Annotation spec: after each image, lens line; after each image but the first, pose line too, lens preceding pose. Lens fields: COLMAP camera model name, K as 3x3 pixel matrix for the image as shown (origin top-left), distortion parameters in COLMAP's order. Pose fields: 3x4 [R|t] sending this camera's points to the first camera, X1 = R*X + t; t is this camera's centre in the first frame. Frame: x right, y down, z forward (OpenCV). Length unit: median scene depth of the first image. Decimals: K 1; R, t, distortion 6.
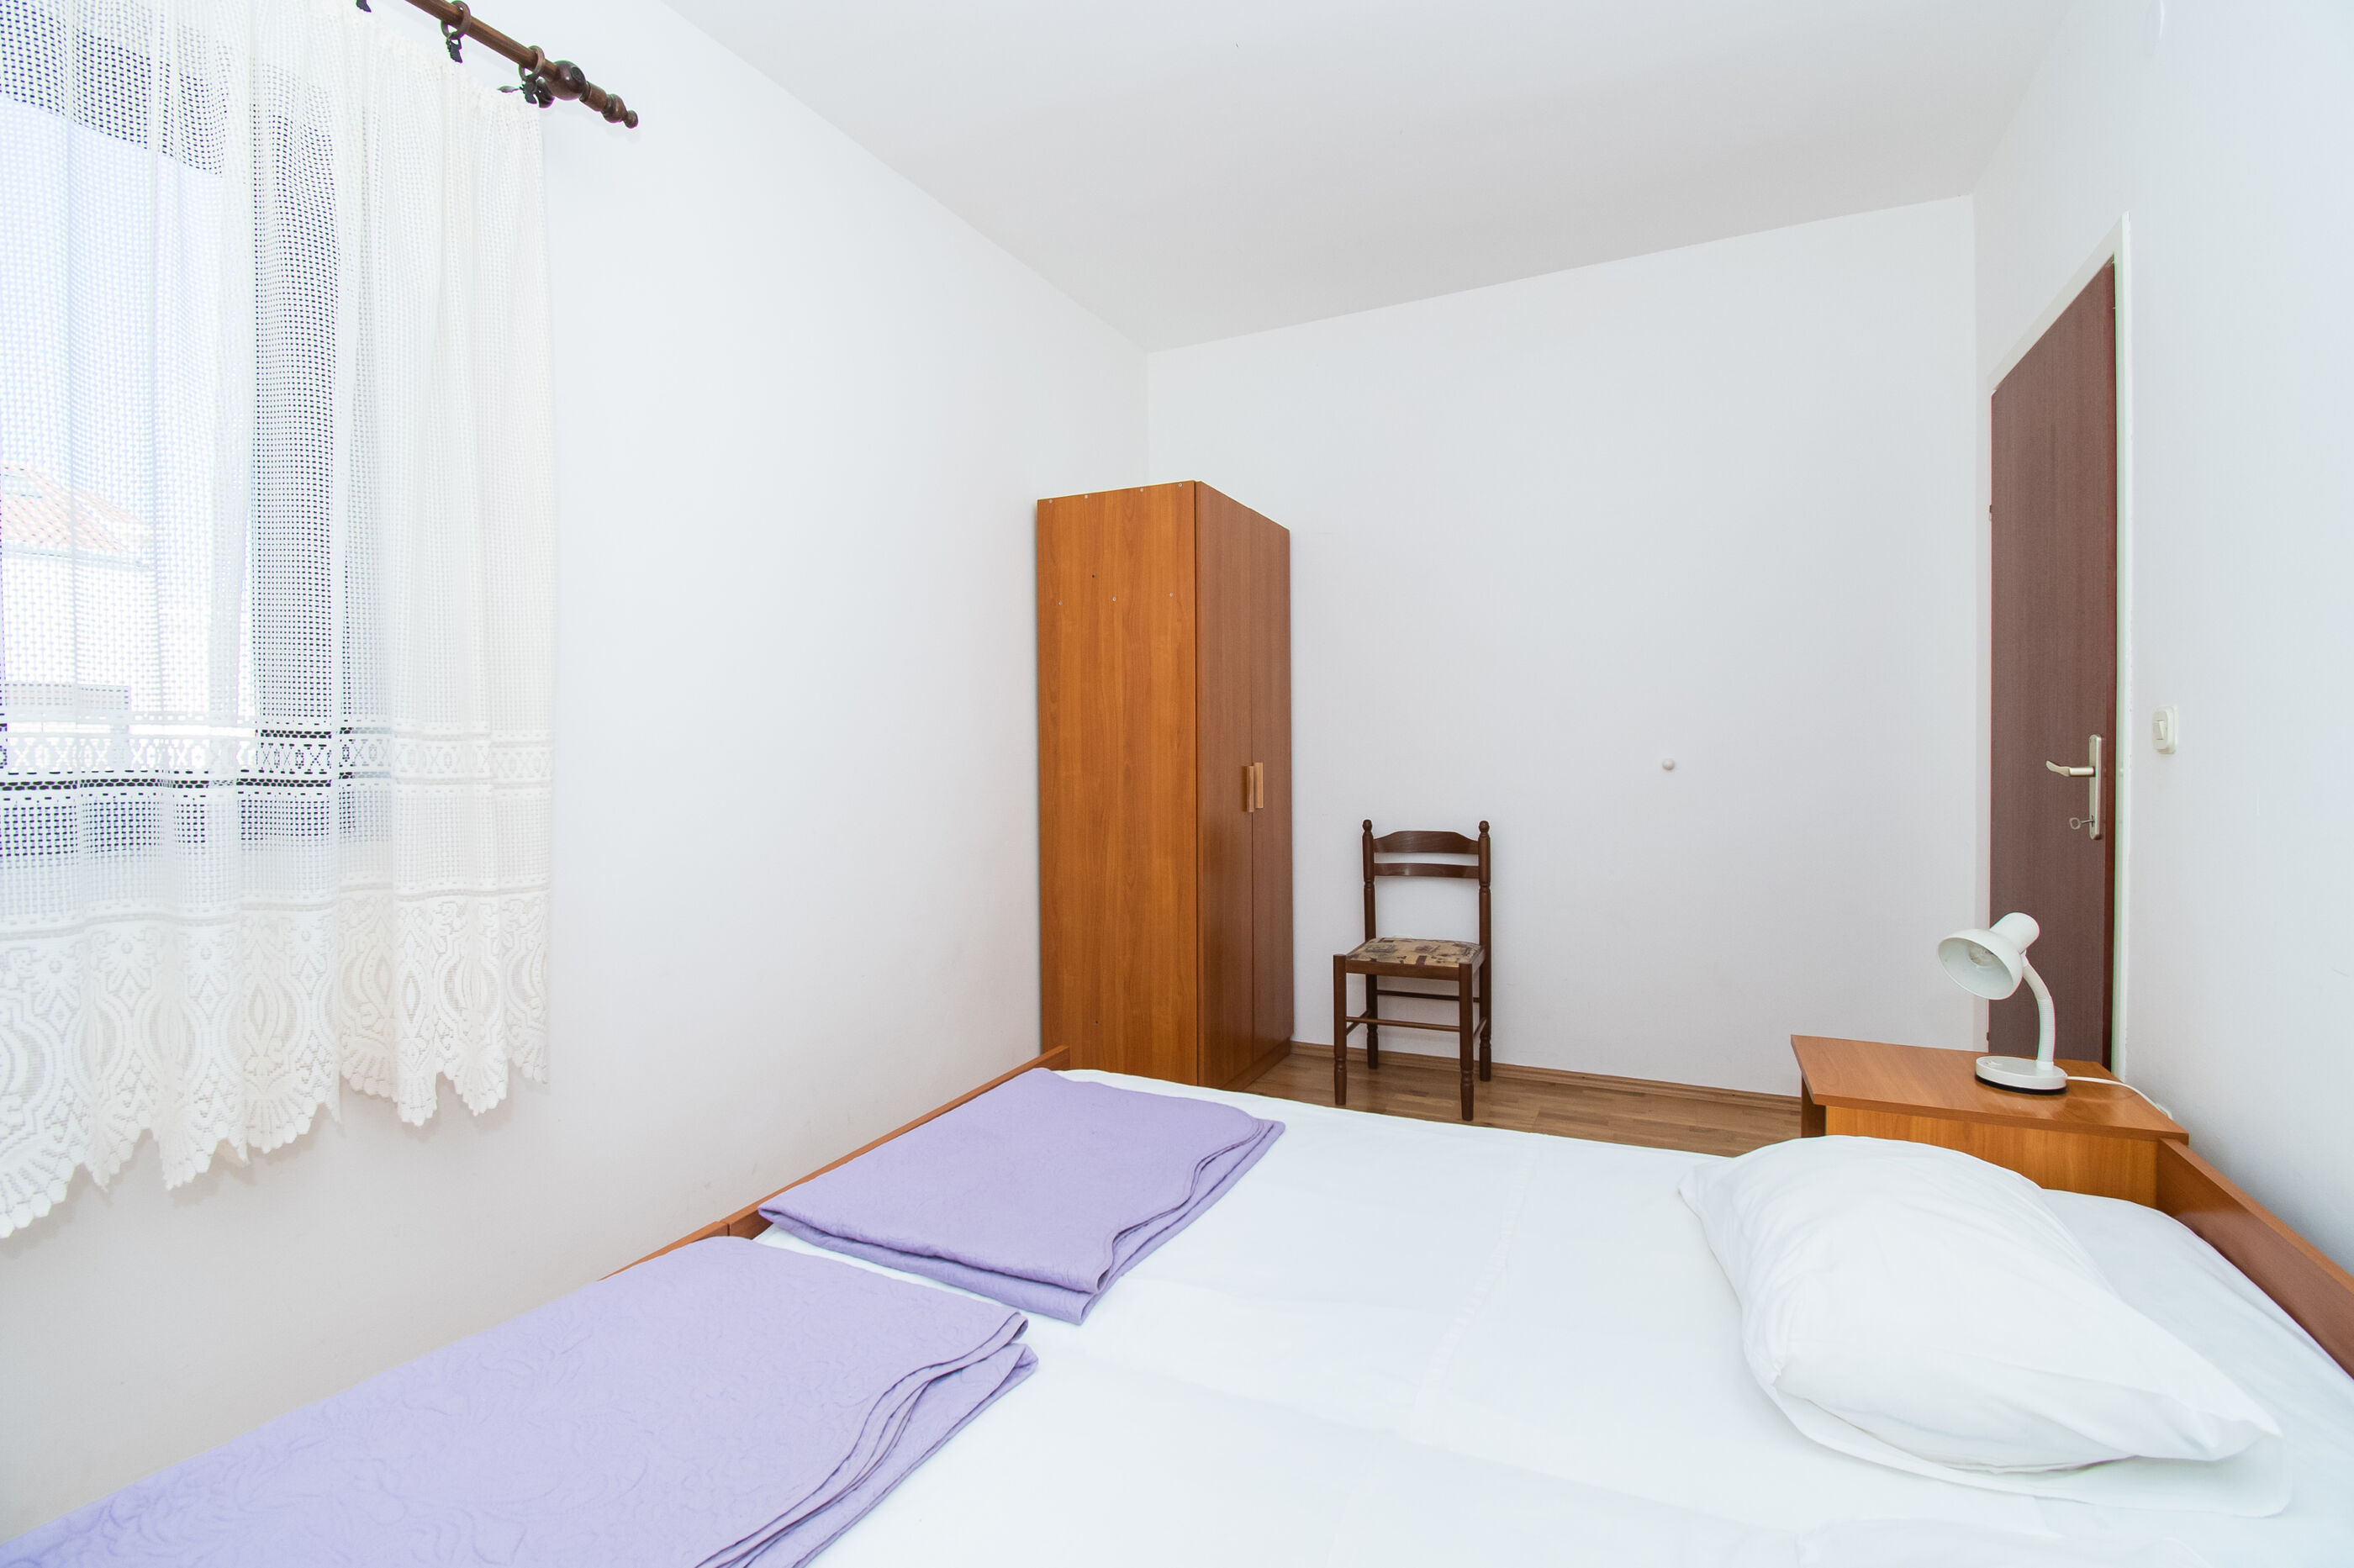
lens RADIAL K [[1066.7, 0, 1180.2], [0, 1066.7, 771.7], [0, 0, 1]] dist [-0.001114, -0.012343]
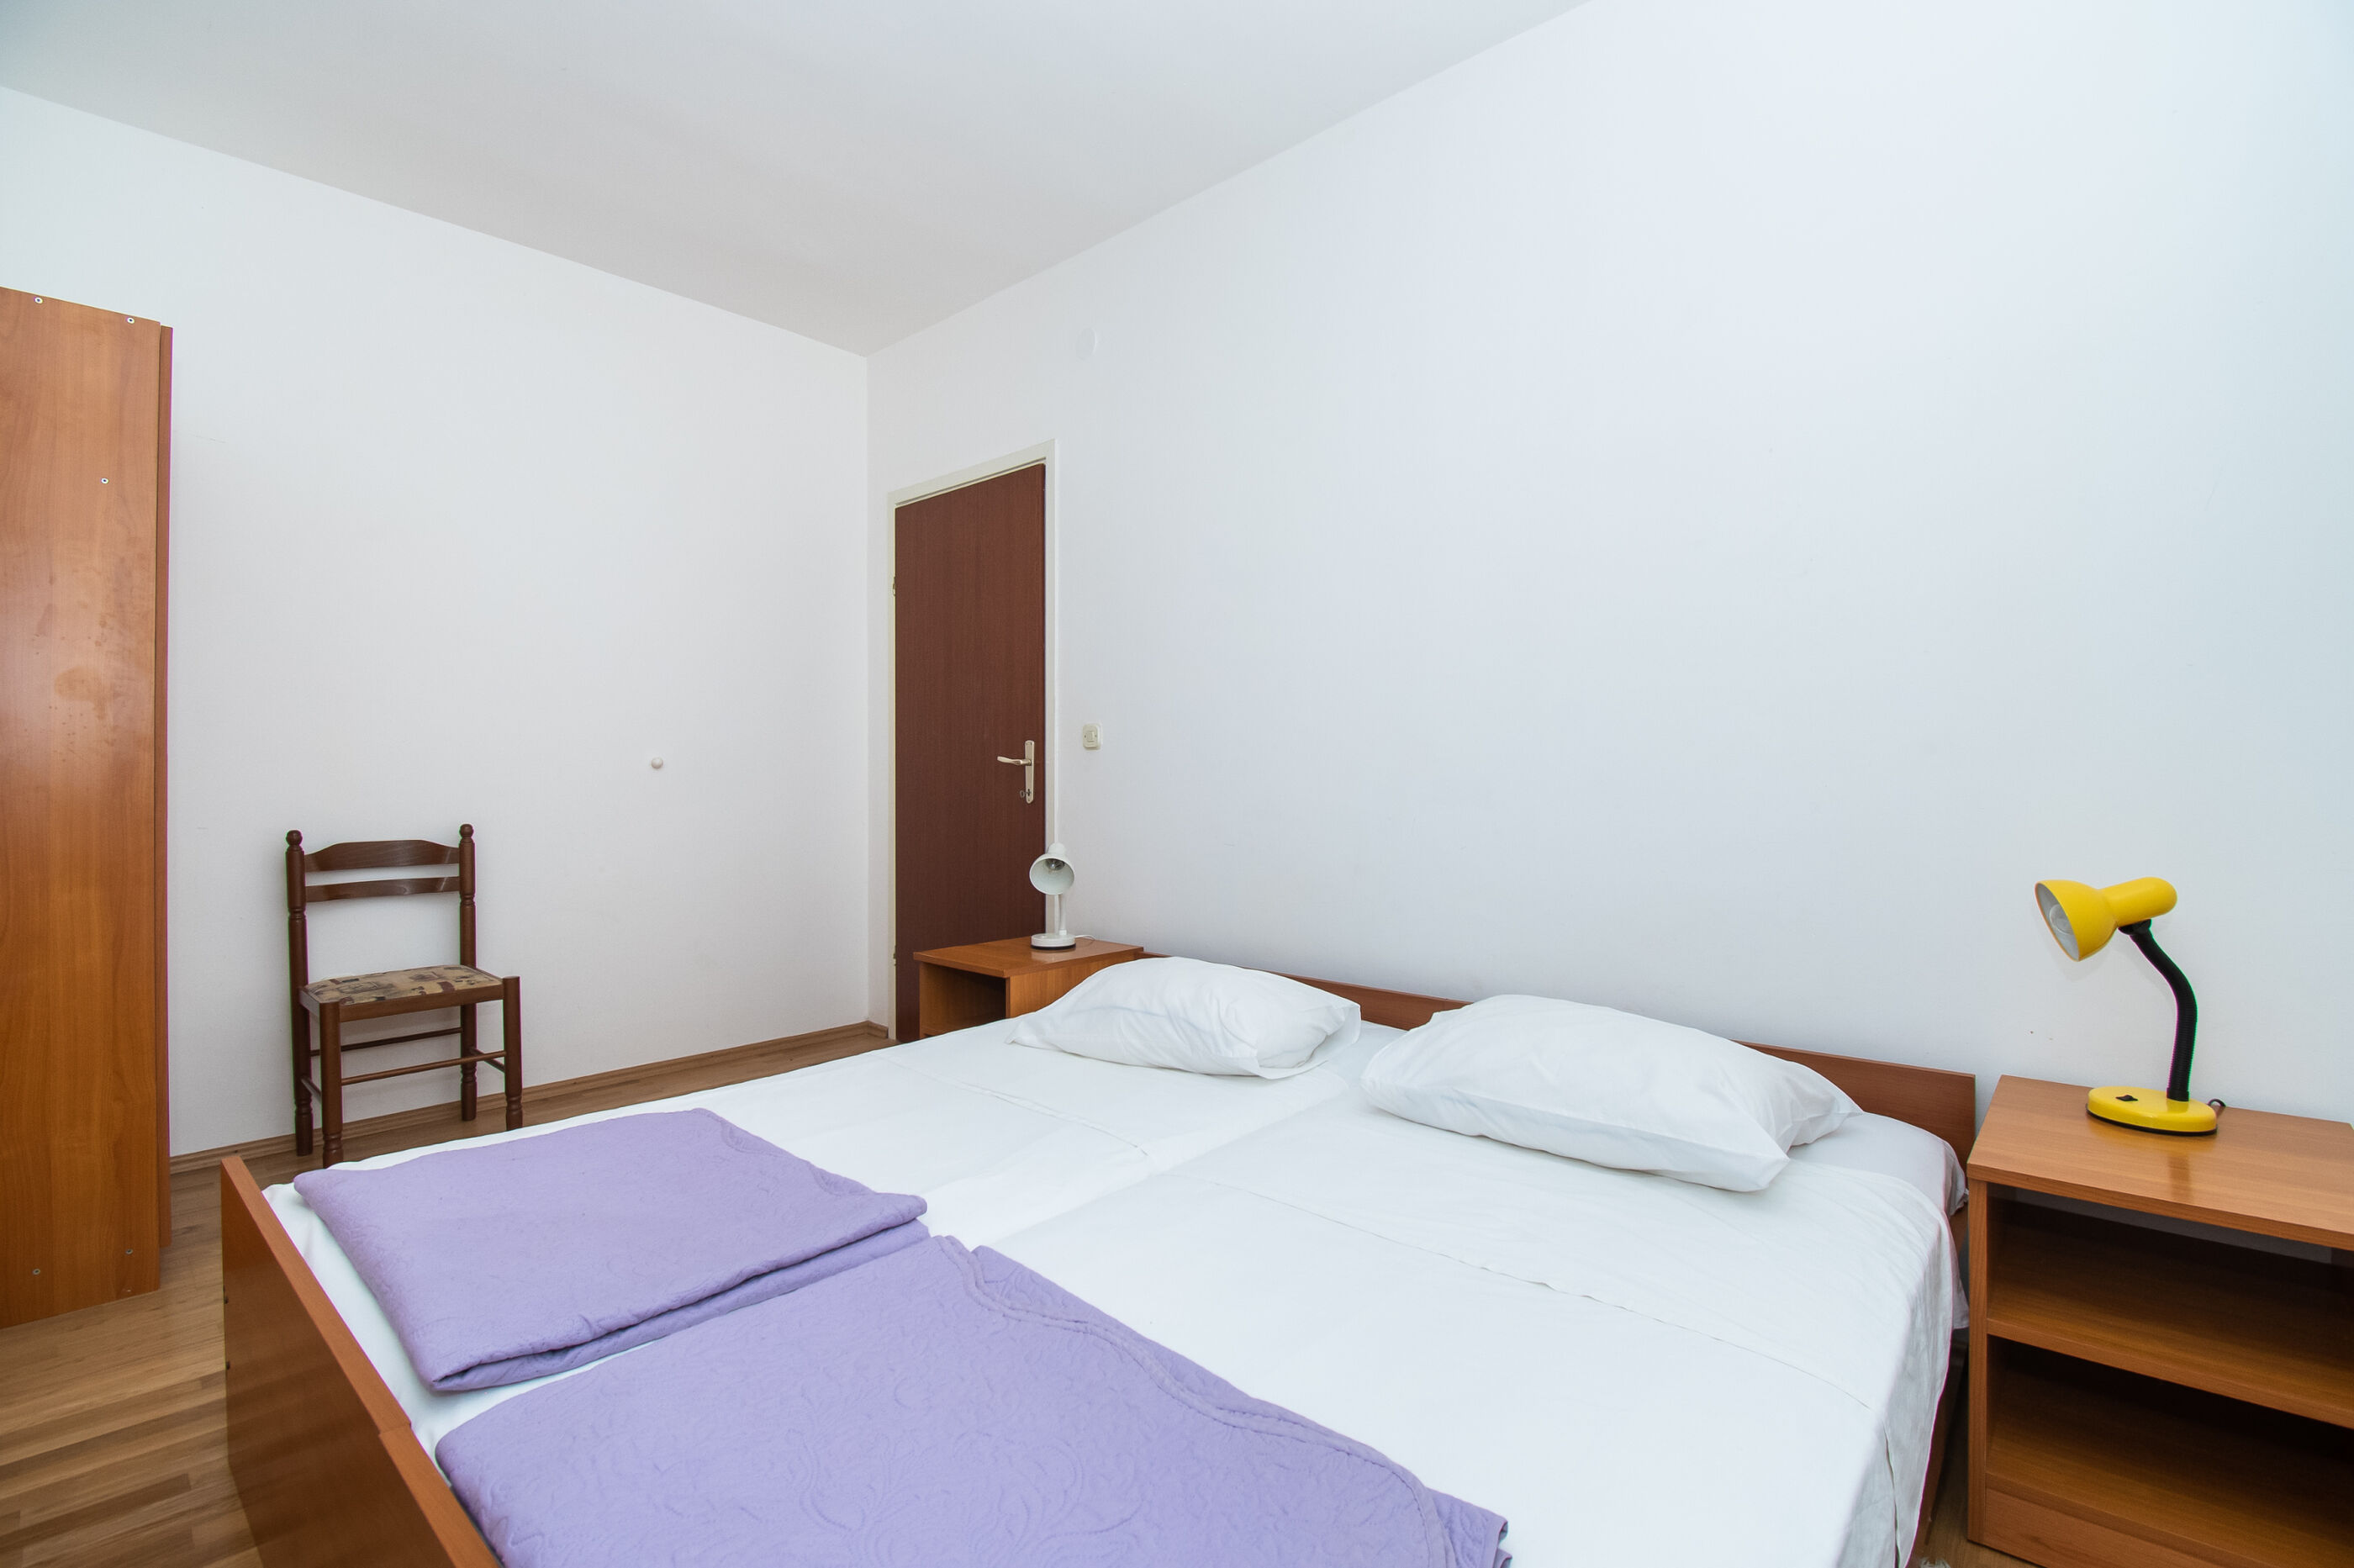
lens RADIAL K [[1066.7, 0, 1190.0], [0, 1066.7, 782.2], [0, 0, 1]] dist [-0.001114, -0.012343]
pose [[0.275896, 0.007685, 0.961157, -0.396346], [0.018434, 0.999742, -0.013285, 0.033770], [-0.961011, 0.021383, 0.275683, 0.178671]]
